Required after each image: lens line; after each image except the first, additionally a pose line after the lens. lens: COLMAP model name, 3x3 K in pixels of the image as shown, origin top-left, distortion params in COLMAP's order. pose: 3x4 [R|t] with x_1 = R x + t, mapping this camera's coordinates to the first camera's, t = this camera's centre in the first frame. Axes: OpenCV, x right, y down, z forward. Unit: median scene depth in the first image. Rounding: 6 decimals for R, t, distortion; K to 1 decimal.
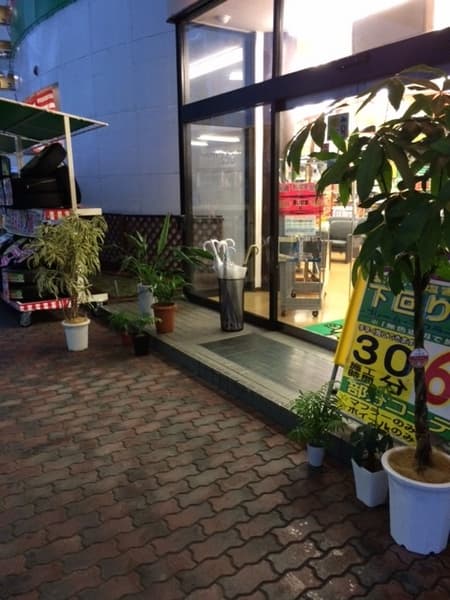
lens RADIAL K [[495.3, 0, 225.0], [0, 495.3, 300.0], [0, 0, 1]] dist [0.000625, 0.000537]
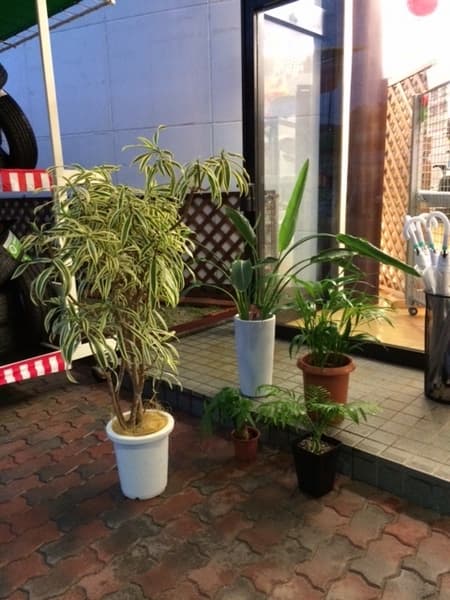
lens RADIAL K [[495.3, 0, 225.0], [0, 495.3, 300.0], [0, 0, 1]] dist [0.000625, 0.000537]
pose [[0.970918, -0.057458, 0.232414, -0.320085], [0.063929, 0.997746, -0.020400, -0.046496], [-0.230718, 0.034664, 0.972403, 0.576797]]
